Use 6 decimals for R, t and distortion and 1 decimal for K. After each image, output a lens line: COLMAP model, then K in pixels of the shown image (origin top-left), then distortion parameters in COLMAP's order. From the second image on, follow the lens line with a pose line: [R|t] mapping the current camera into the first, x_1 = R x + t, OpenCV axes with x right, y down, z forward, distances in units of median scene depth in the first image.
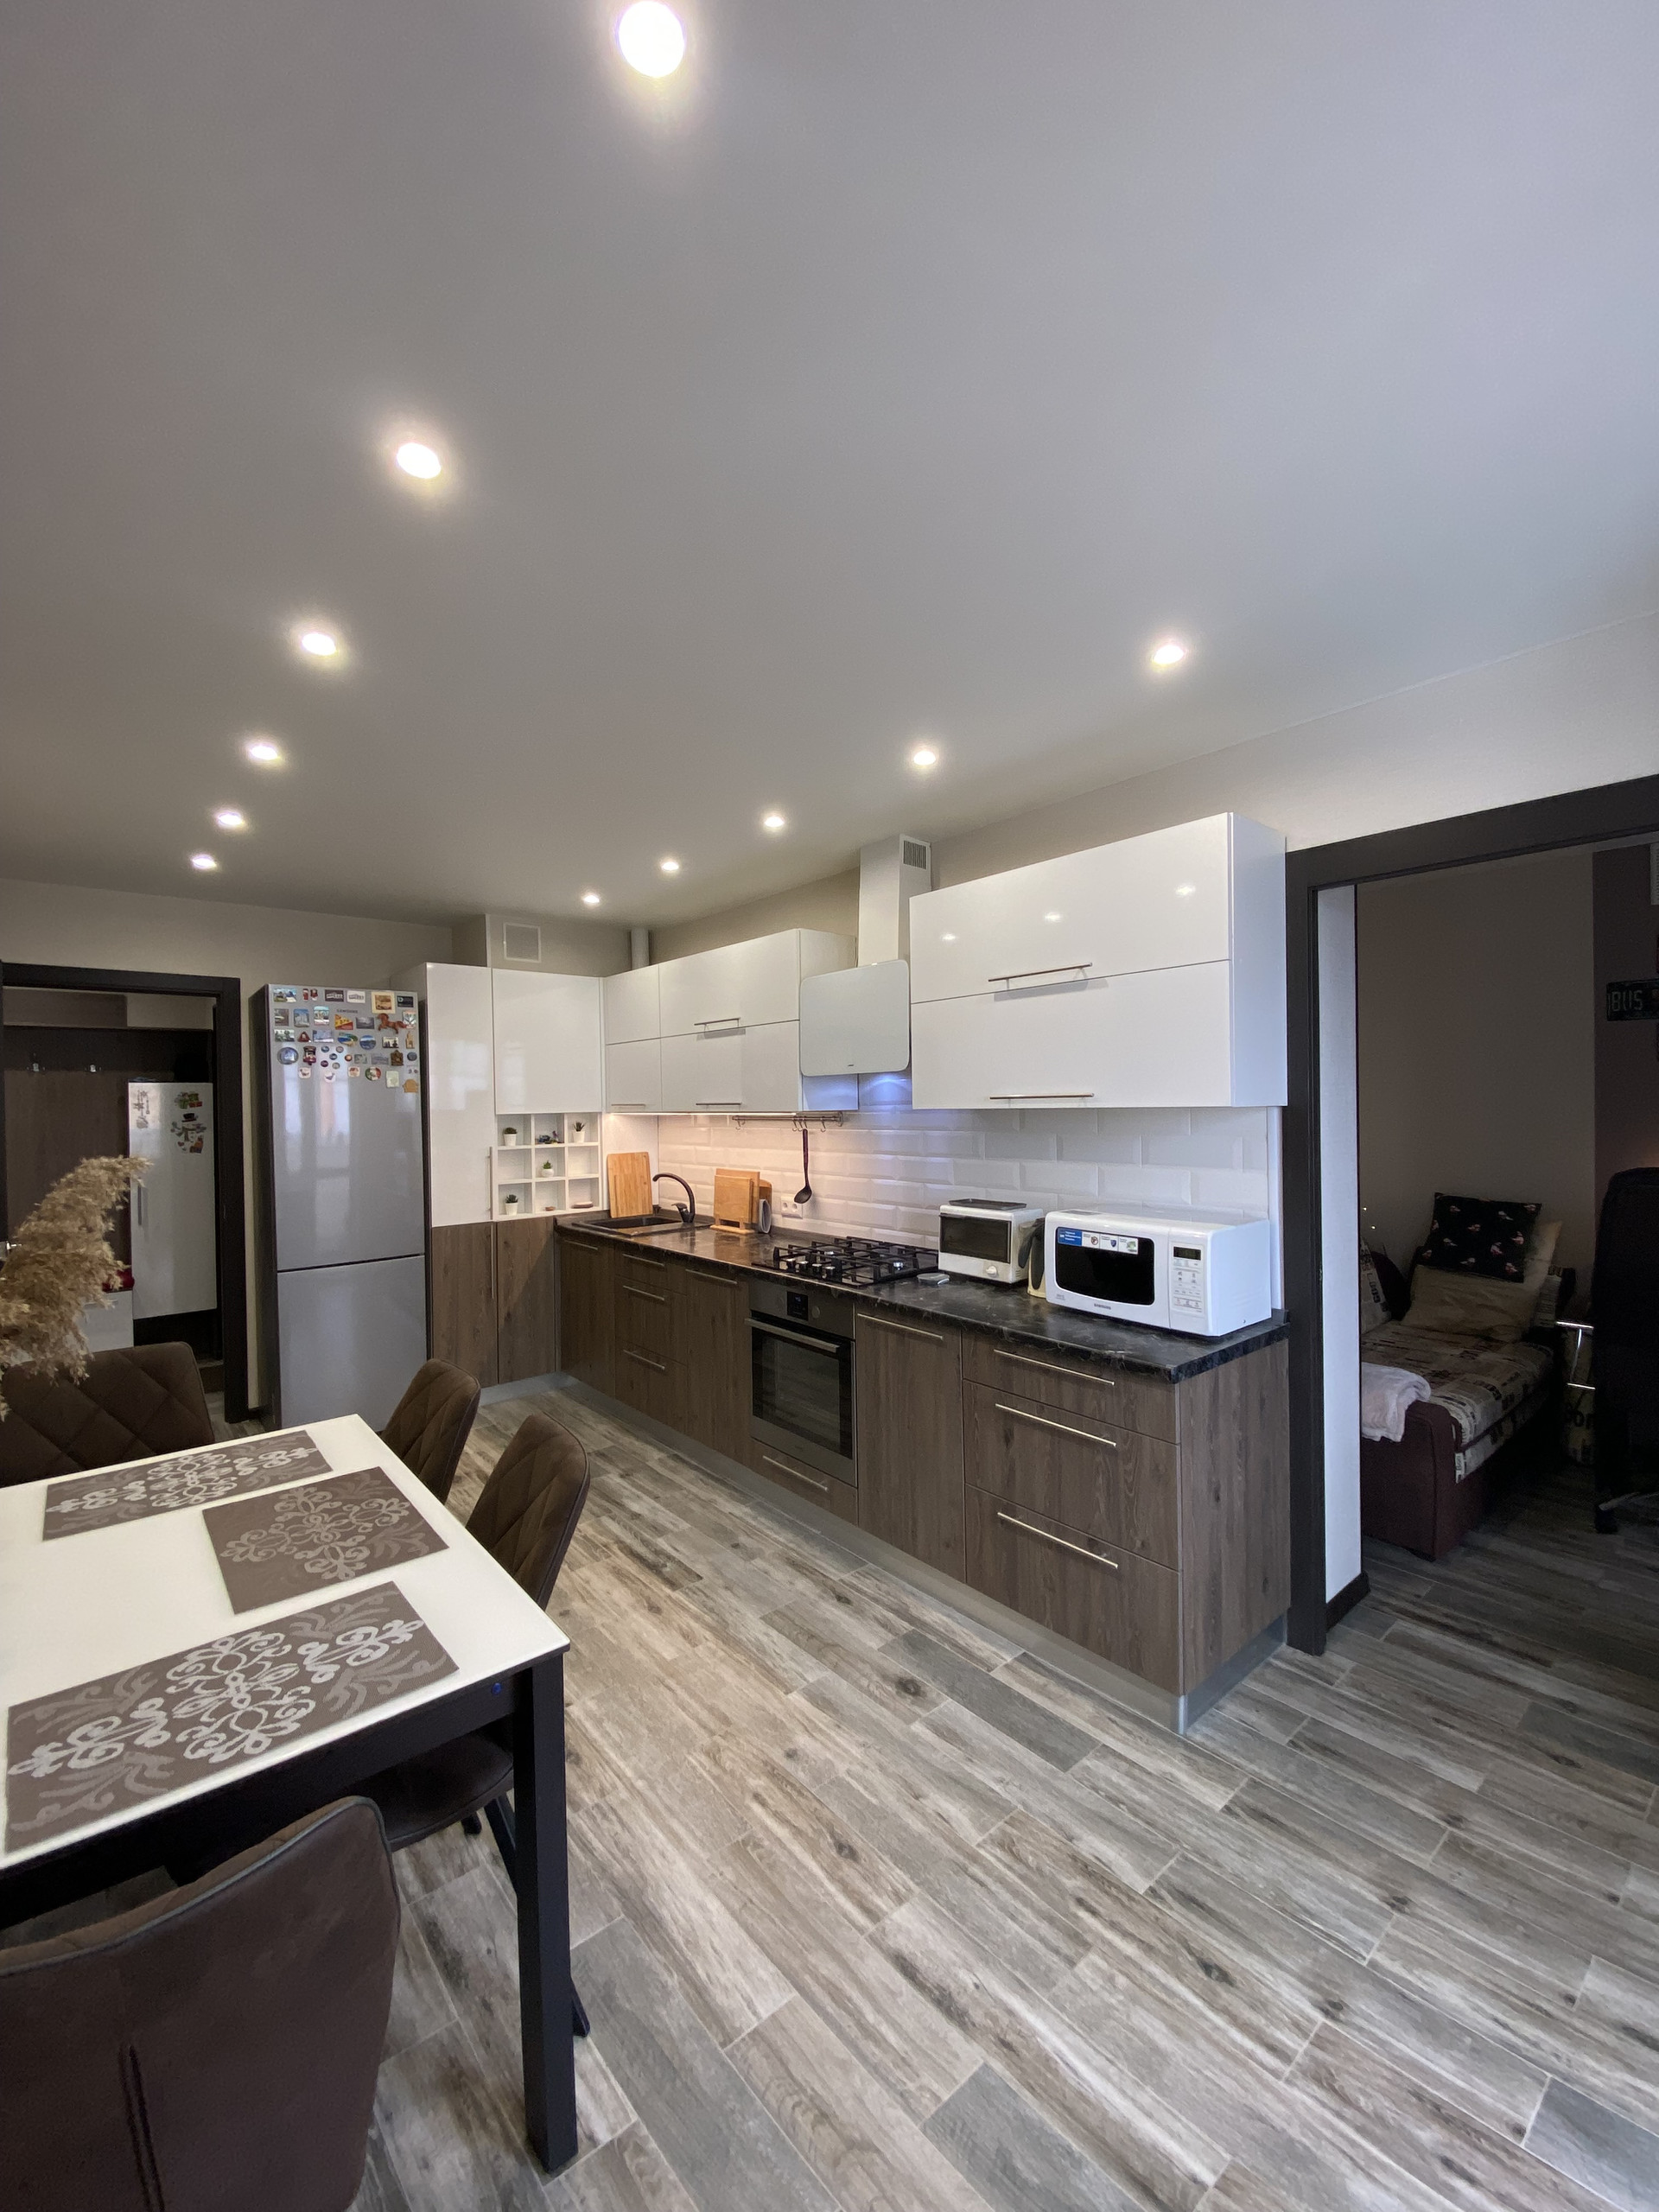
lens RADIAL K [[891.8, 0, 832.7], [0, 891.8, 1105.2], [0, 0, 1]] dist [0.013701, -0.017851]
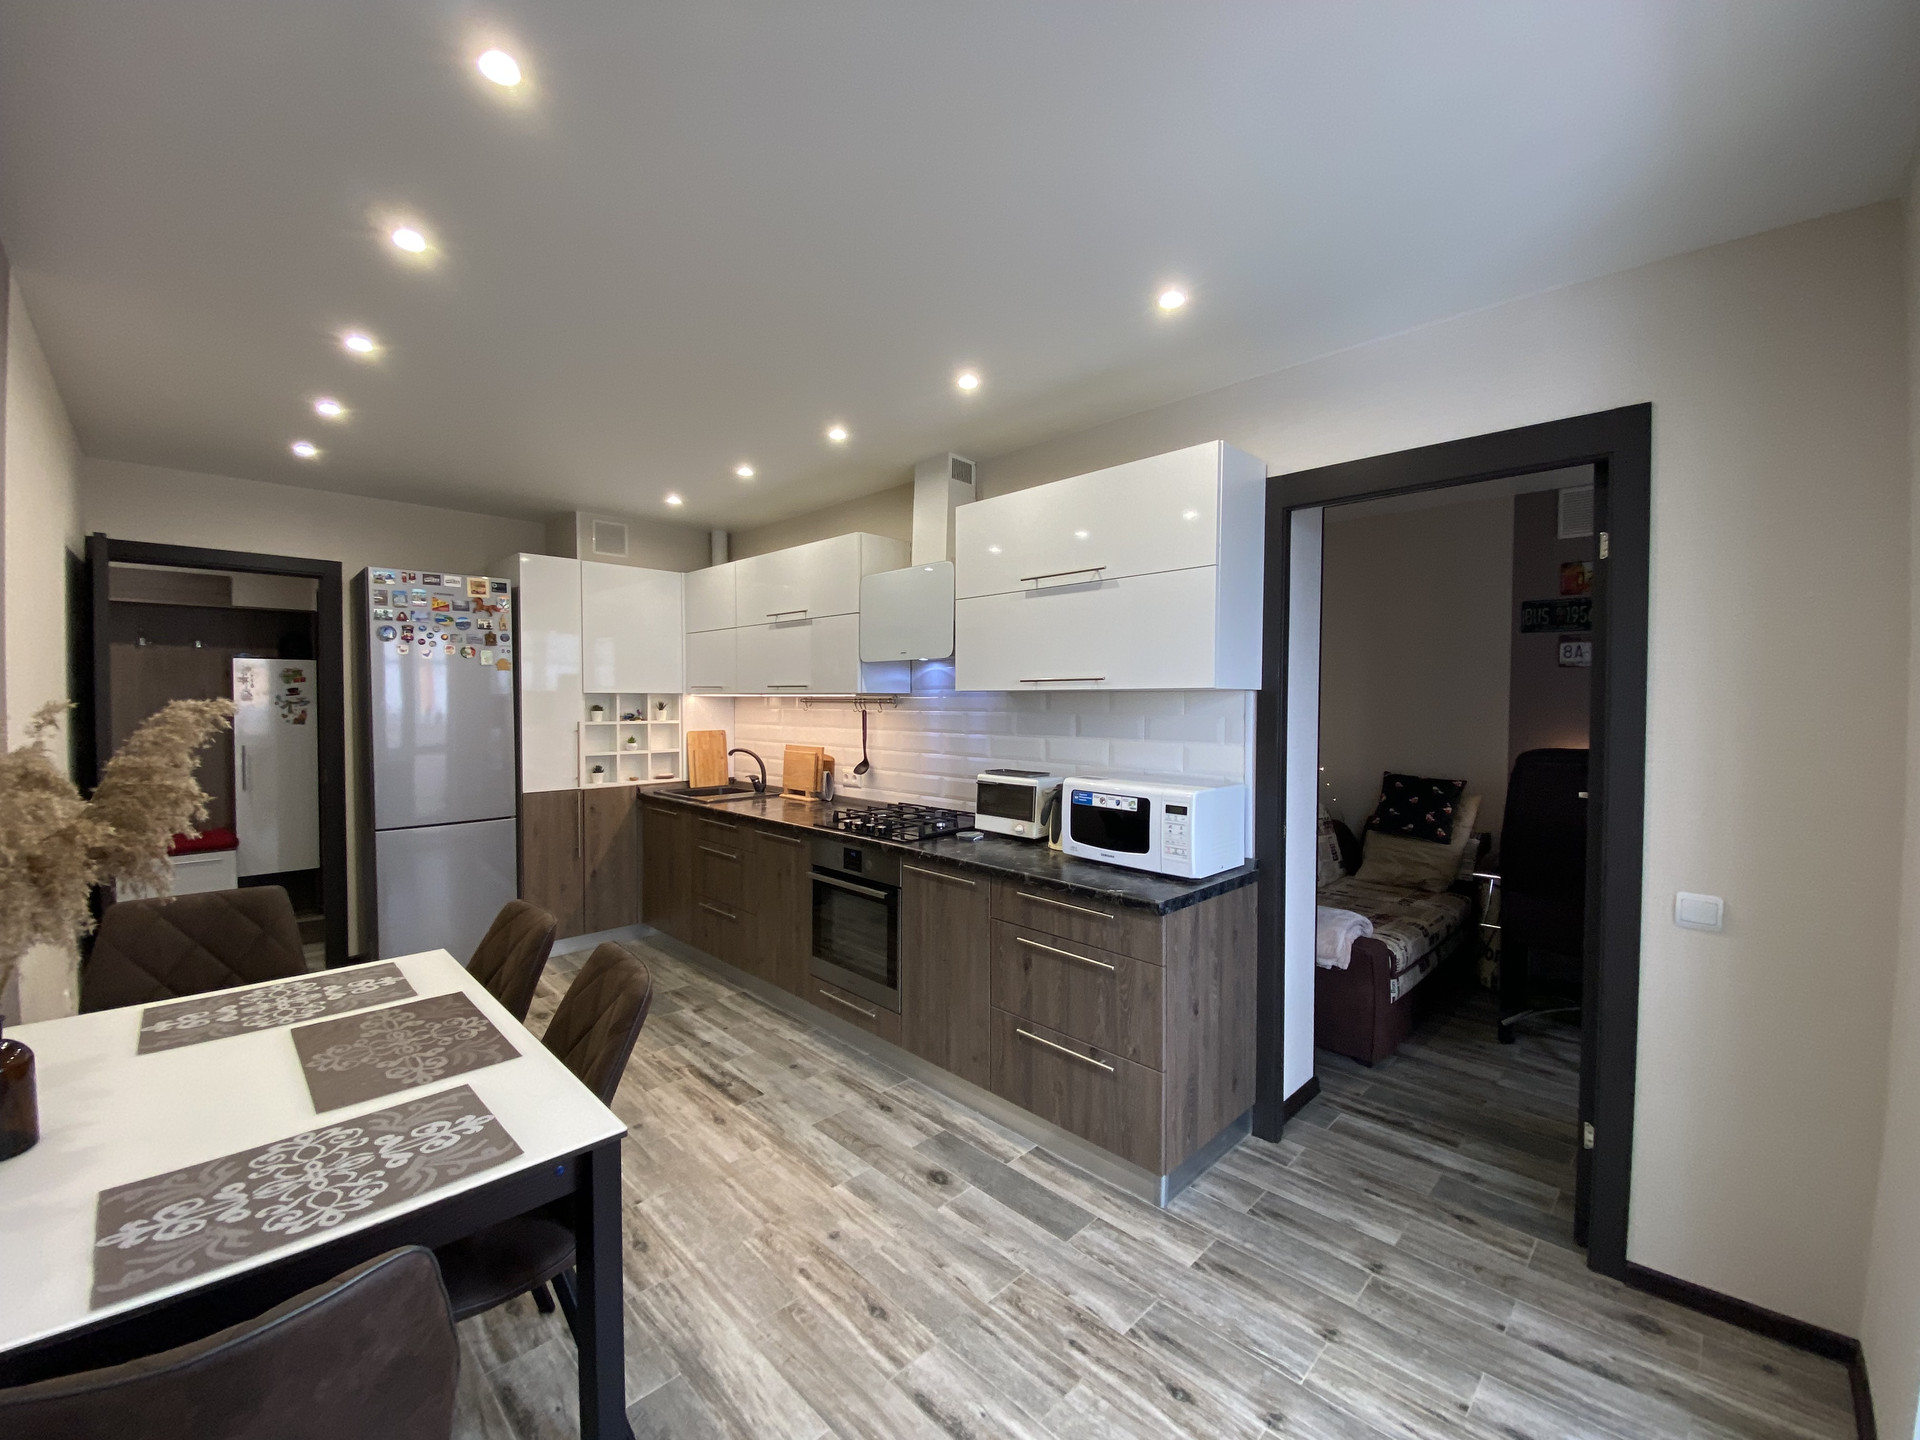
lens RADIAL K [[774.1, 0, 963.3], [0, 774.1, 717.6], [0, 0, 1]] dist [0.013701, -0.017851]
pose [[0.996236, 0.016775, 0.085039, 0.022313], [-0.018468, 0.999646, 0.019158, 0.028919], [-0.084688, -0.020656, 0.996193, -0.005191]]
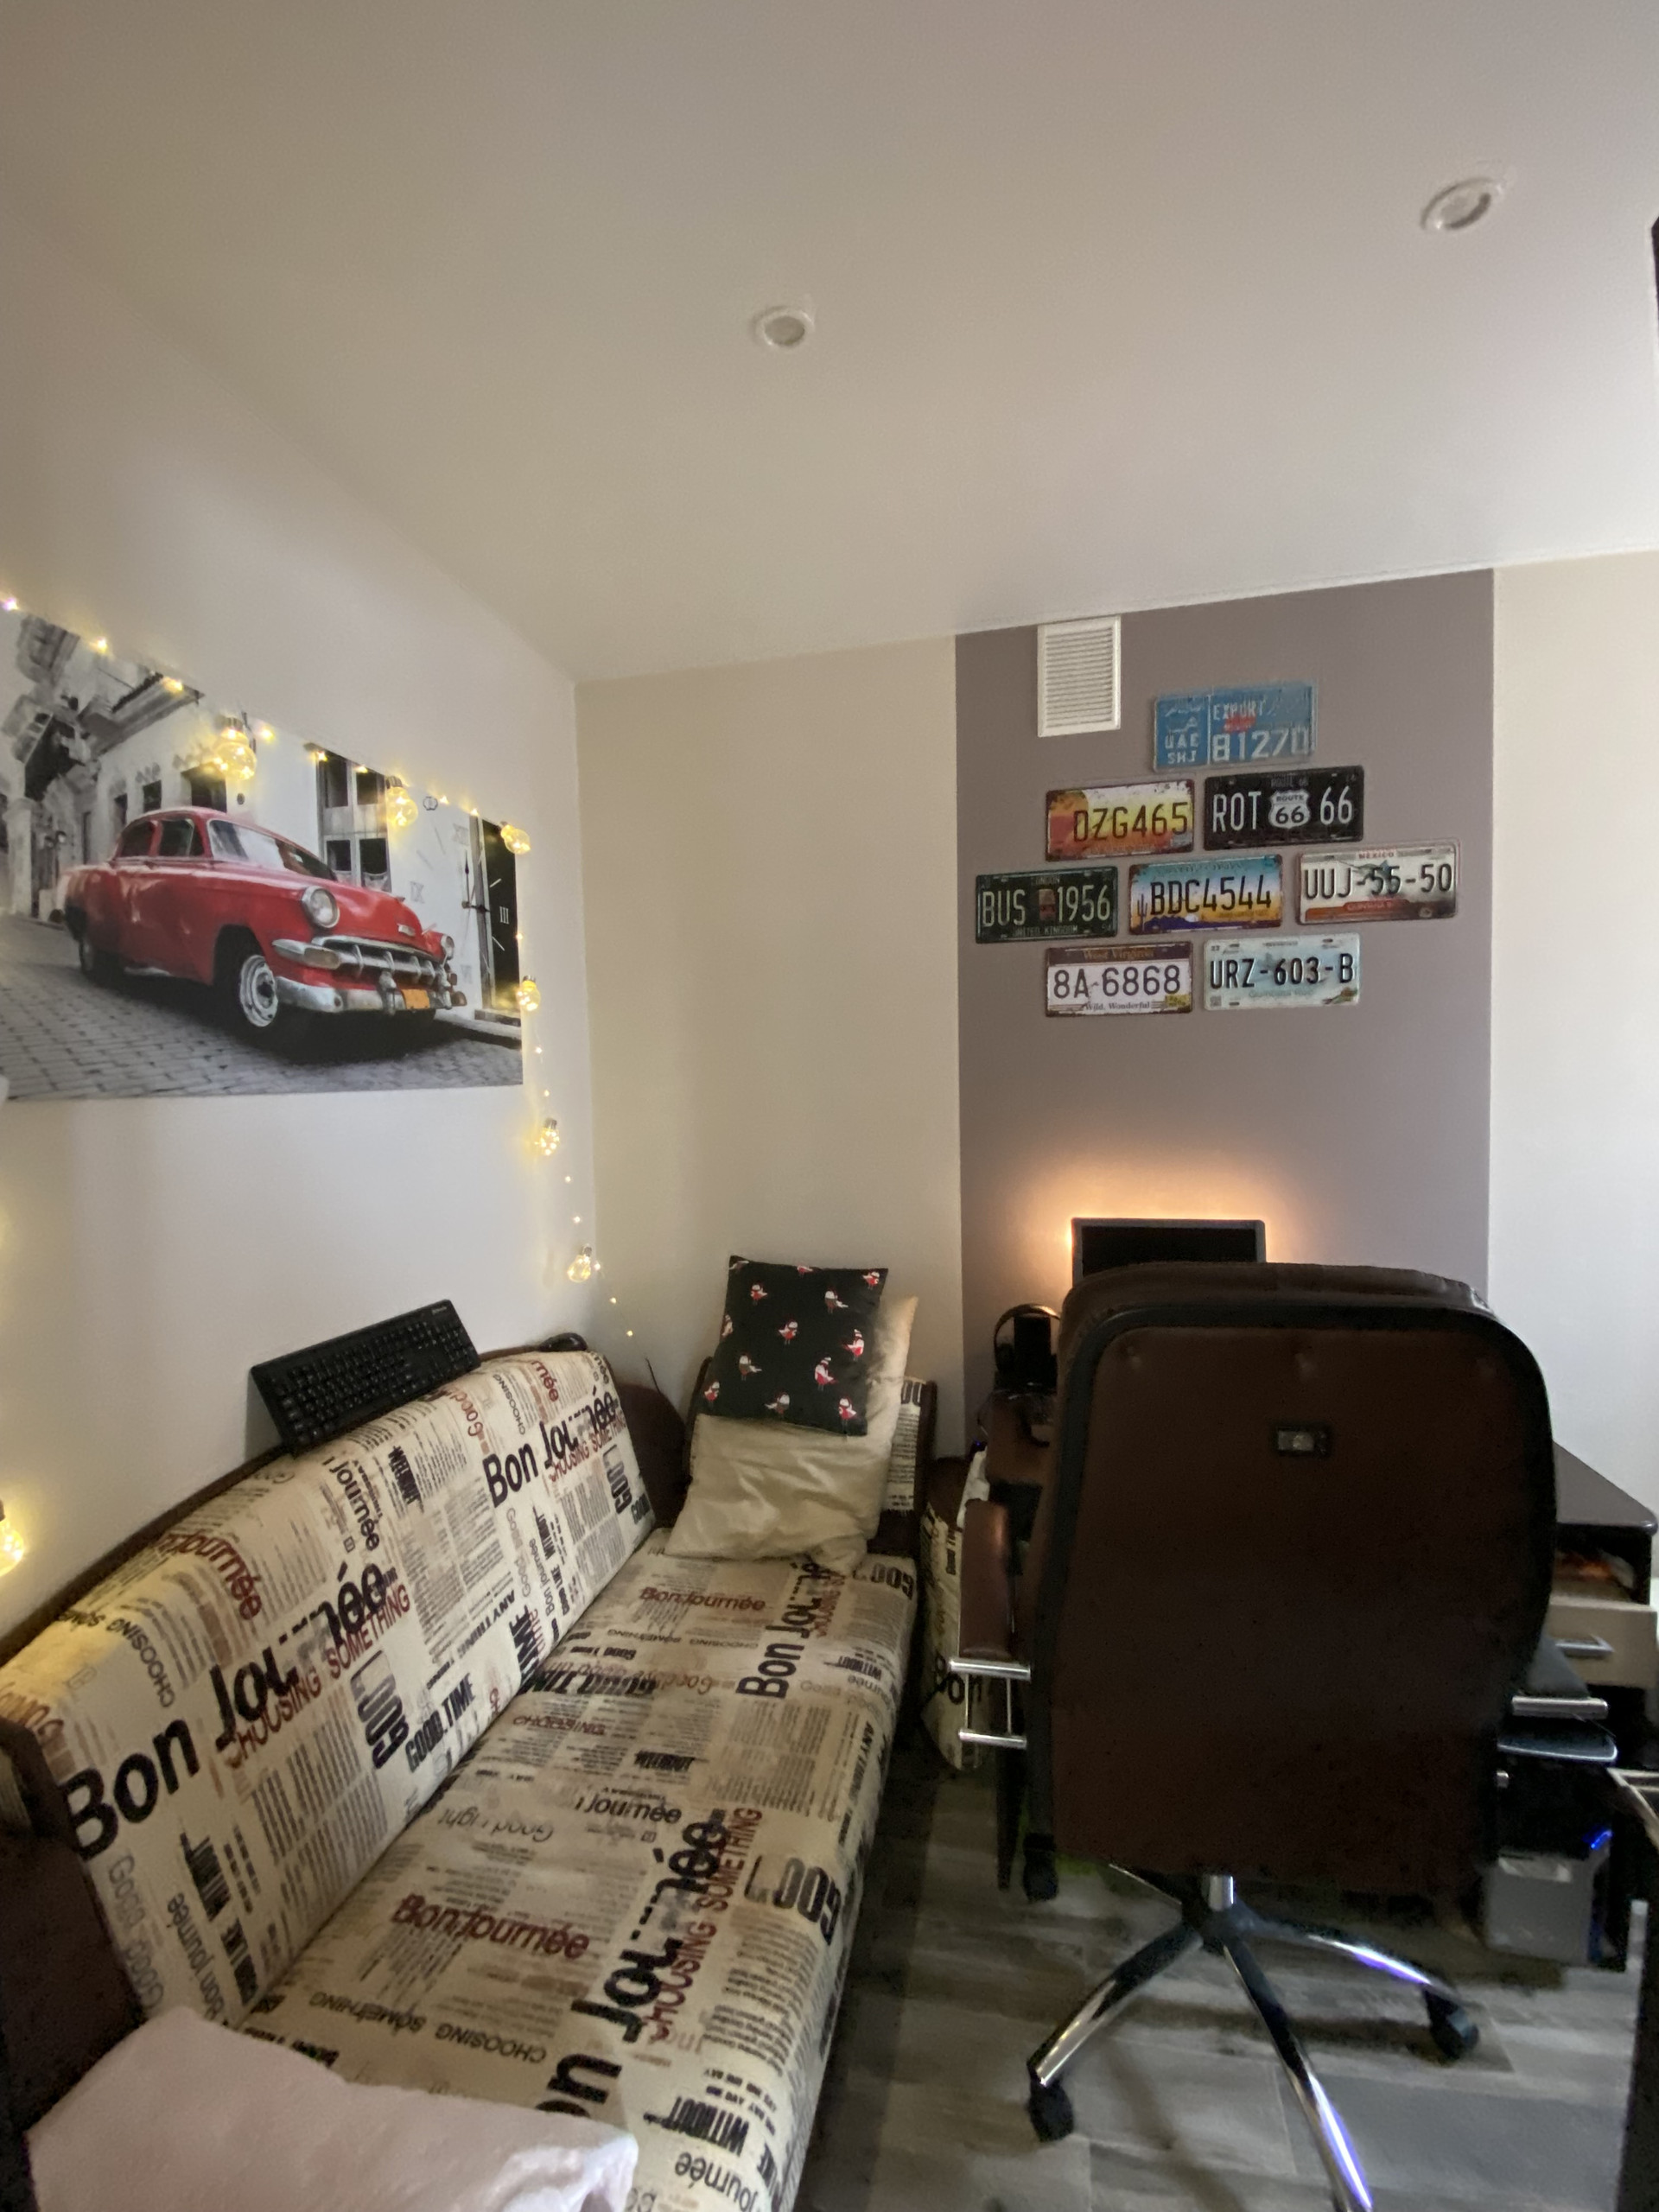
lens RADIAL K [[881.7, 0, 850.9], [0, 881.7, 1100.0], [0, 0, 1]] dist [-0.000916, -0.013097]
pose [[0.780603, -0.026939, 0.624446, 0.791760], [0.012621, 0.999546, 0.027343, -0.019461], [-0.624900, -0.013463, 0.780589, 1.066745]]
